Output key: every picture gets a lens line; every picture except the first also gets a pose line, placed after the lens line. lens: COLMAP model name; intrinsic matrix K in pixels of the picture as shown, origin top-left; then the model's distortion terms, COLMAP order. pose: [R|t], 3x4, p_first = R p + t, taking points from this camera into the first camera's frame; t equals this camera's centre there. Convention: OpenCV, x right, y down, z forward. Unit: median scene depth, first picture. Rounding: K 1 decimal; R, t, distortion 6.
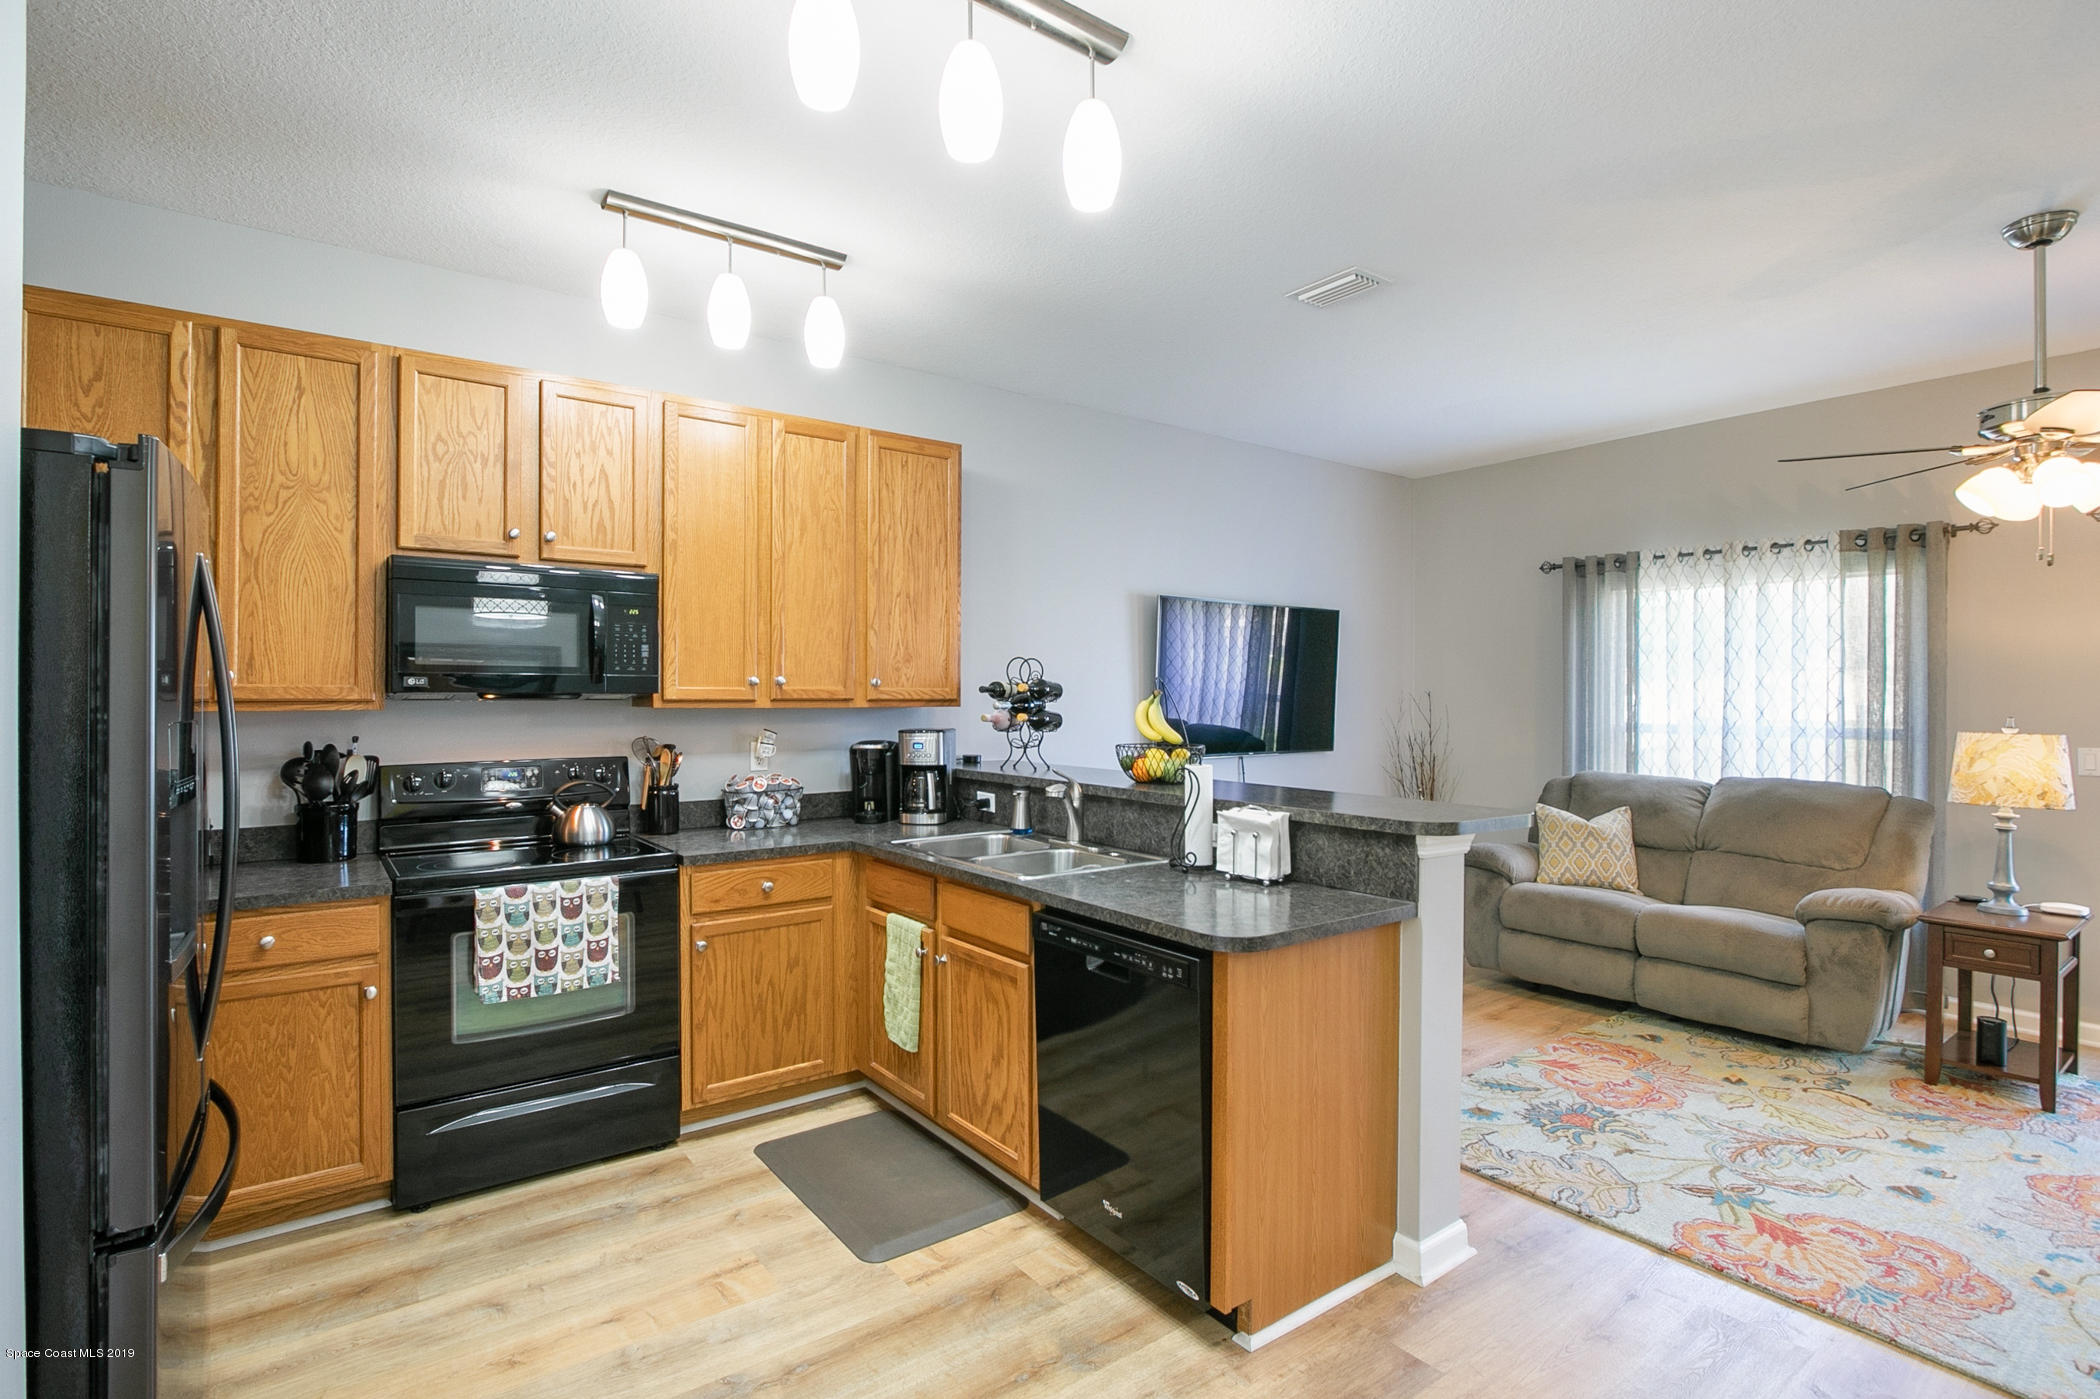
lens RADIAL K [[1005.7, 0, 1043.2], [0, 1005.7, 698.6], [0, 0, 1]] dist [-0.023687, 0.005876]
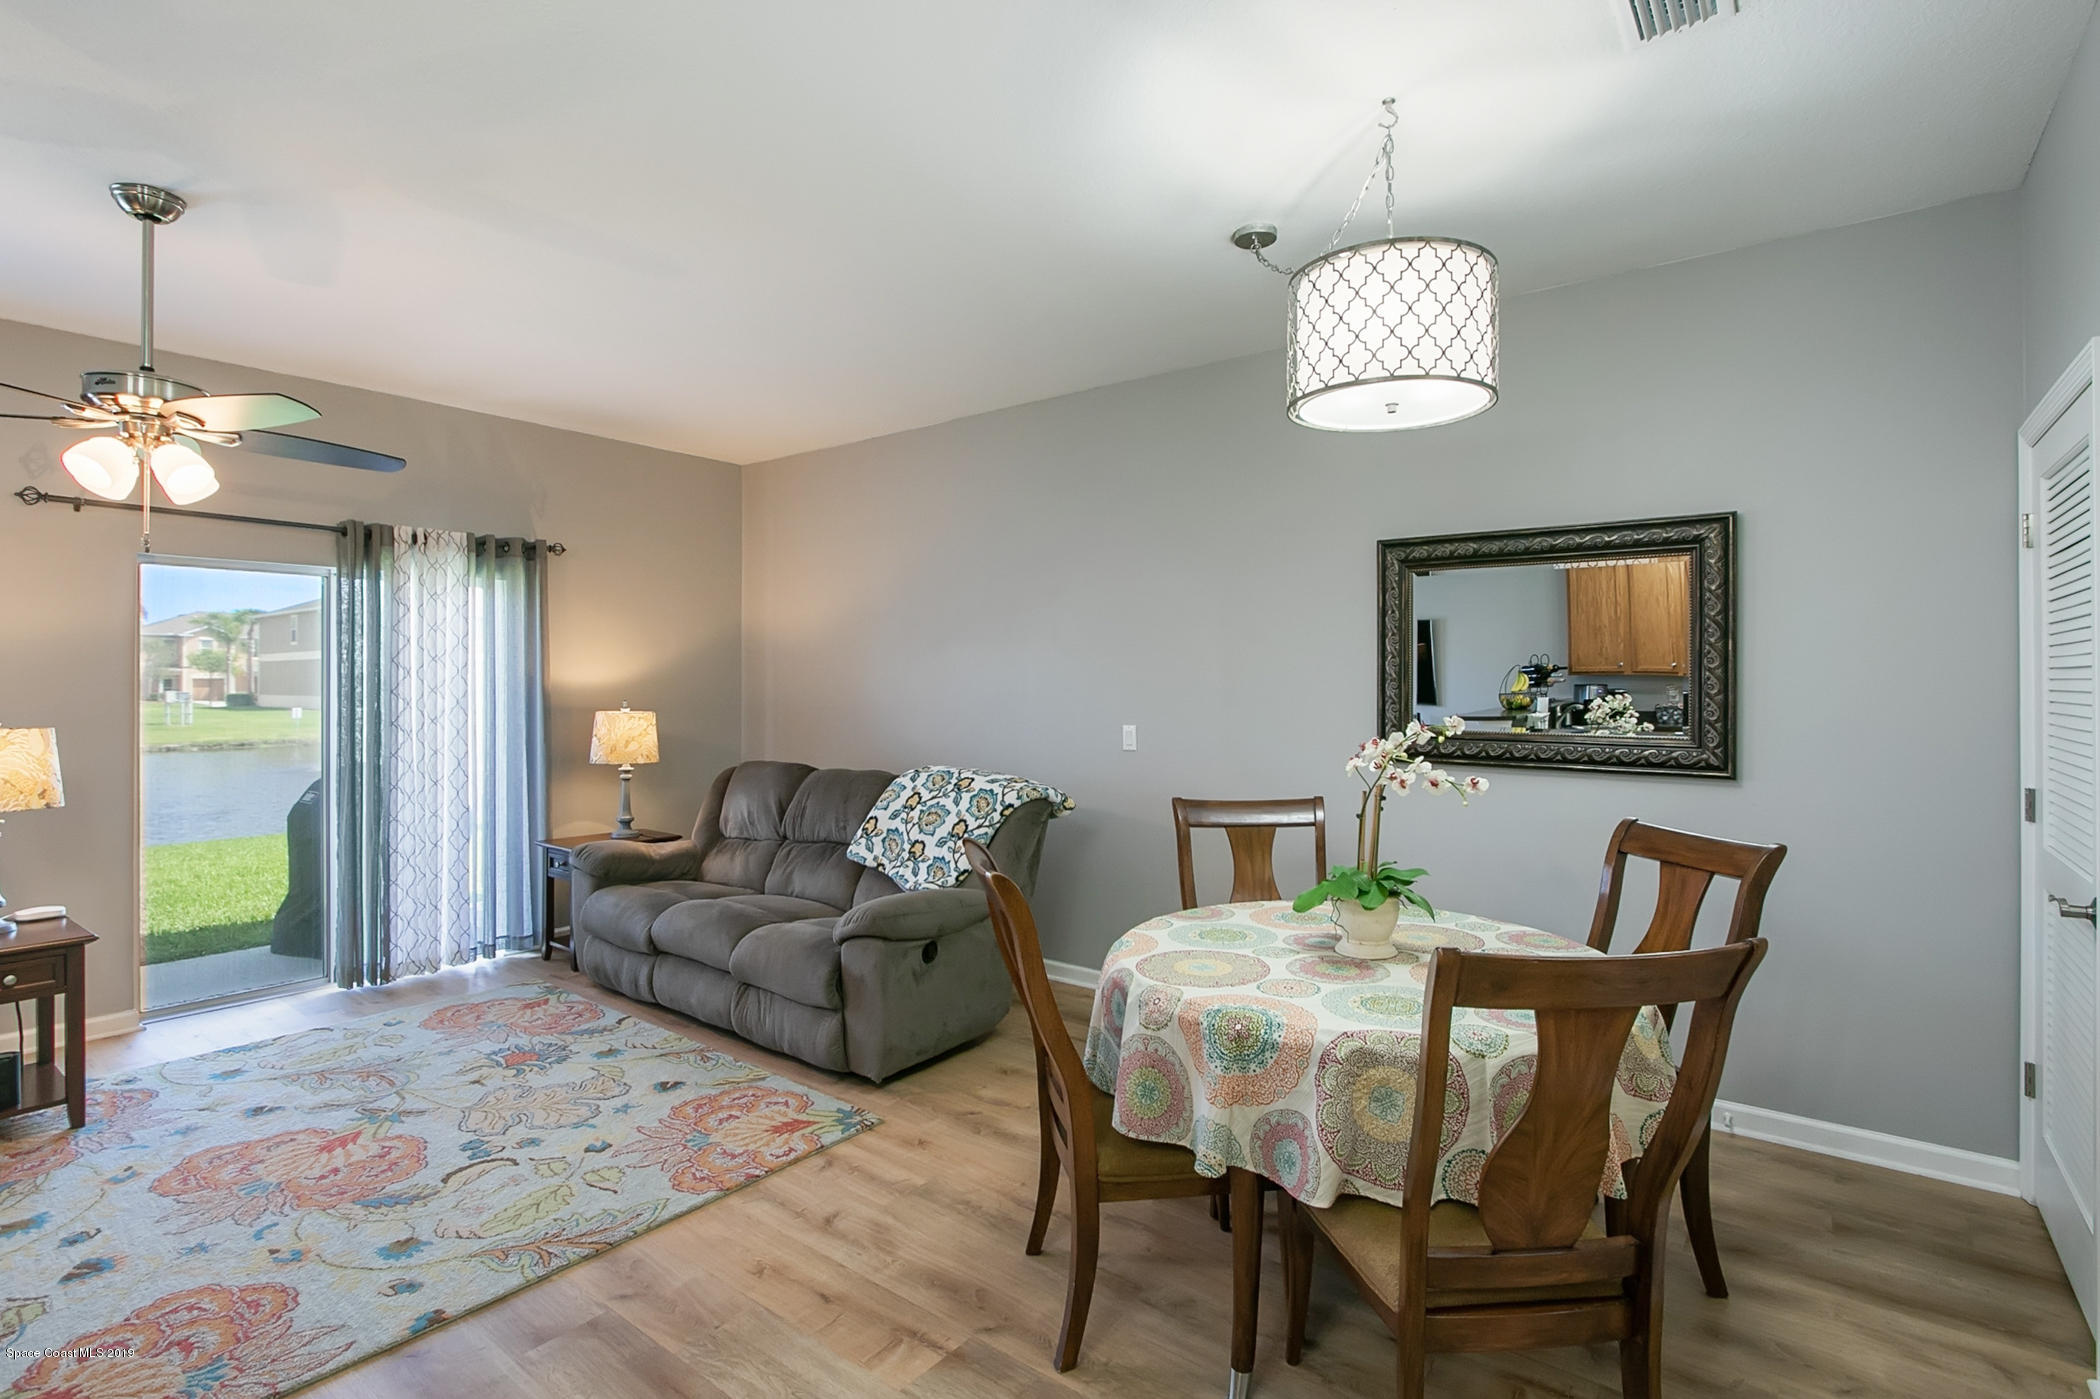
lens RADIAL K [[998.1, 0, 1045.5], [0, 998.1, 682.9], [0, 0, 1]] dist [-0.015487, 0.000505]
pose [[-0.268133, 0.000136, 0.963382, -0.137648], [0.003893, 0.999992, 0.000942, -0.003231], [-0.963374, 0.004003, -0.268131, 0.378523]]
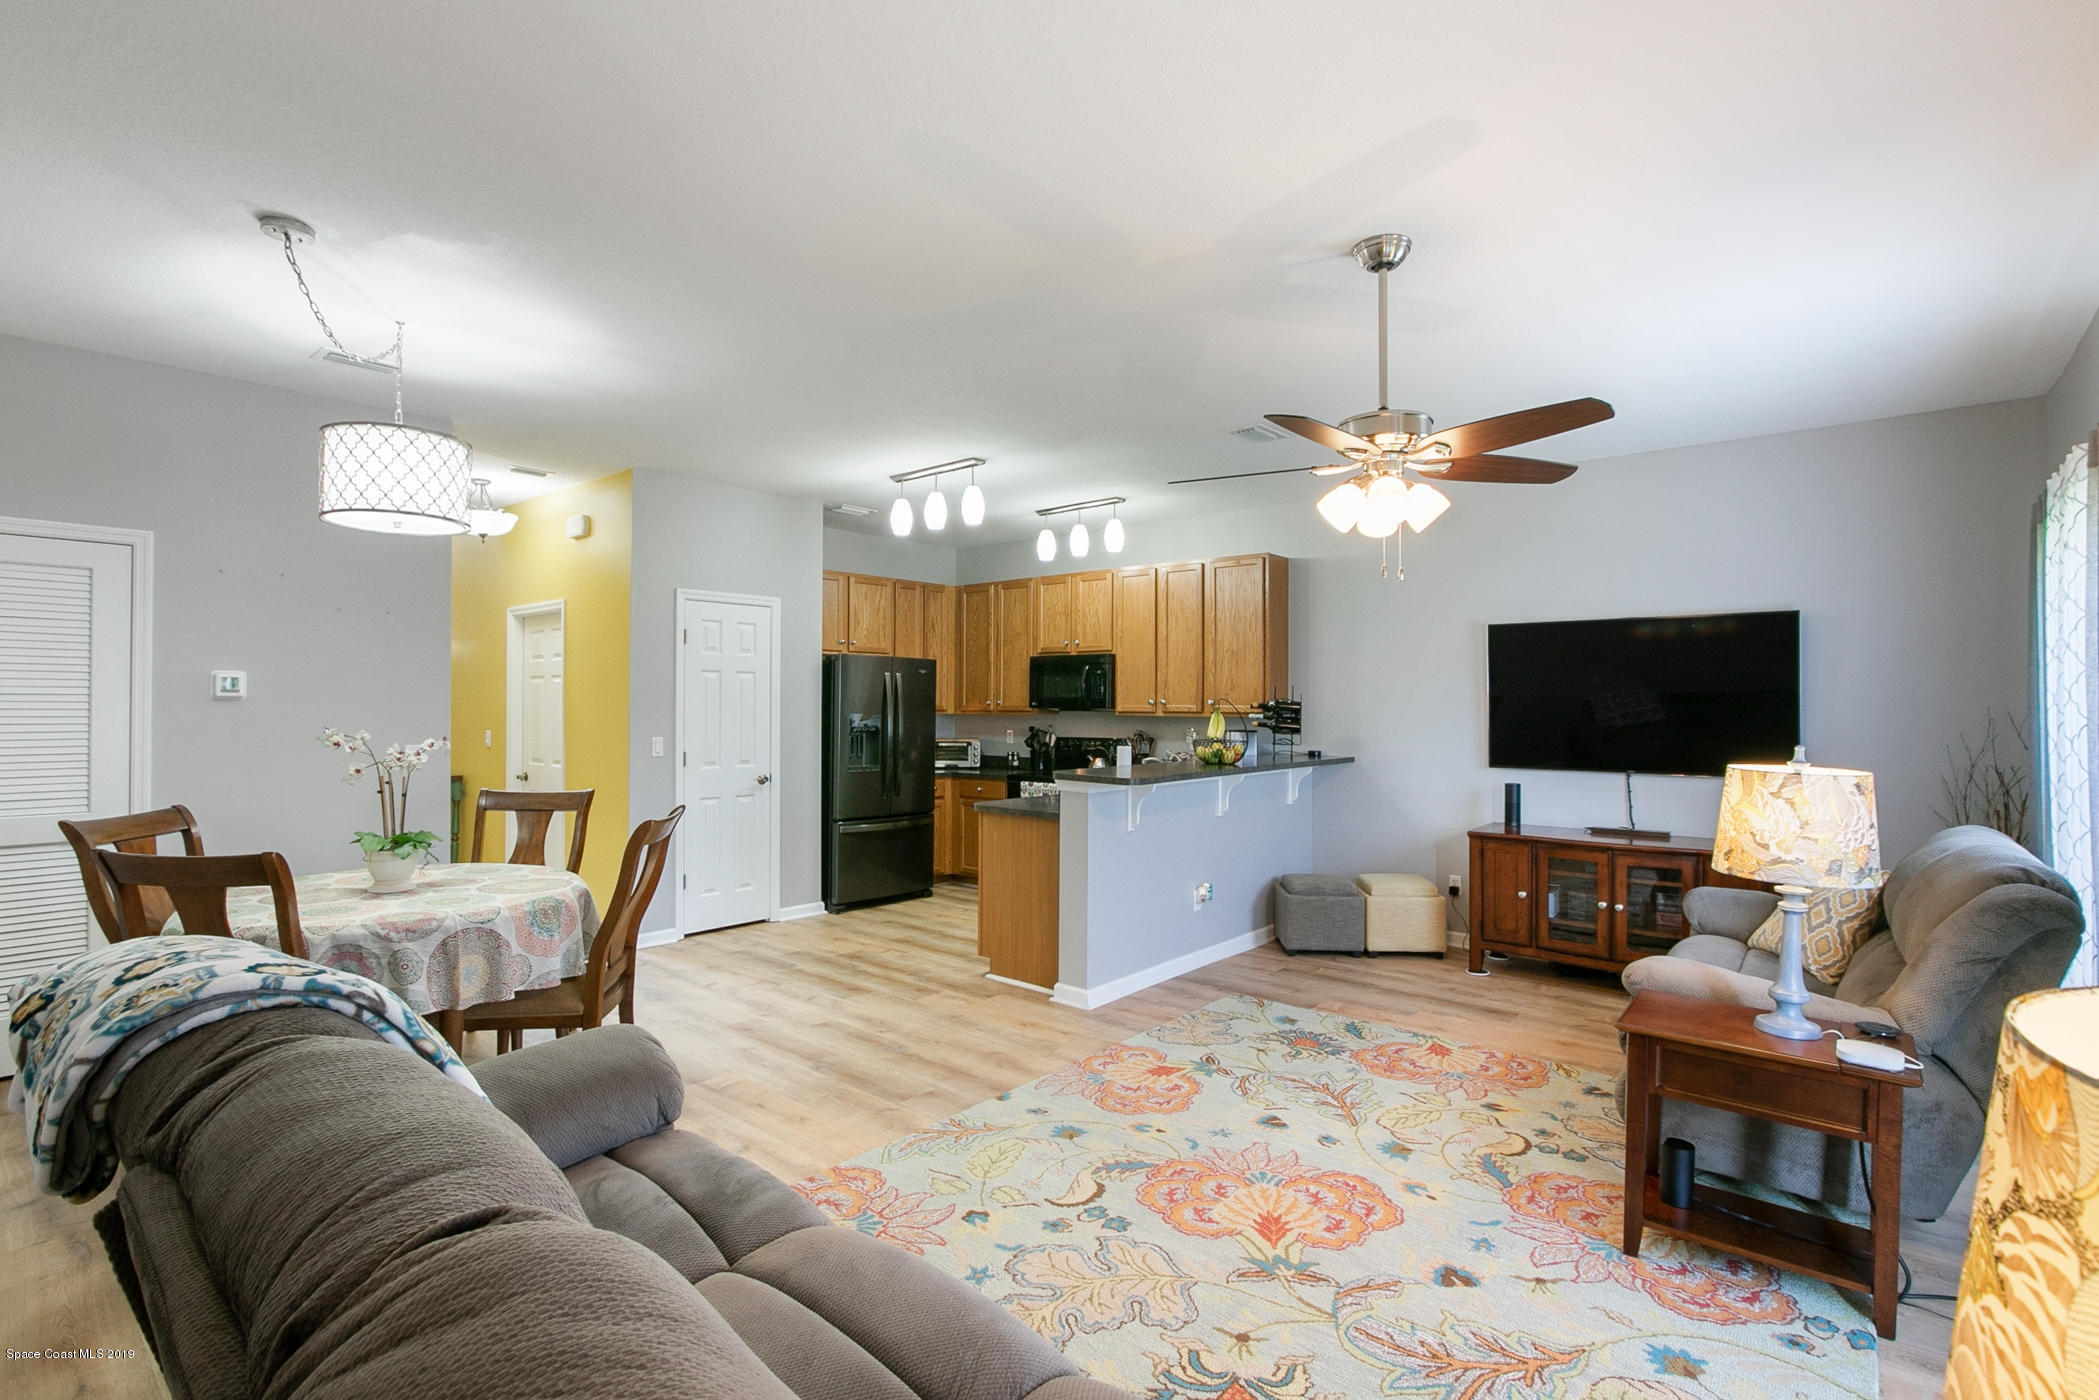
lens RADIAL K [[970.9, 0, 1041.3], [0, 970.9, 706.2], [0, 0, 1]] dist [-0.023205, 0.000375]
pose [[0.223408, -0.001419, -0.974724, 1.734334], [-0.008885, 0.999954, -0.003492, -0.001368], [0.974685, 0.009441, 0.223385, 0.402468]]
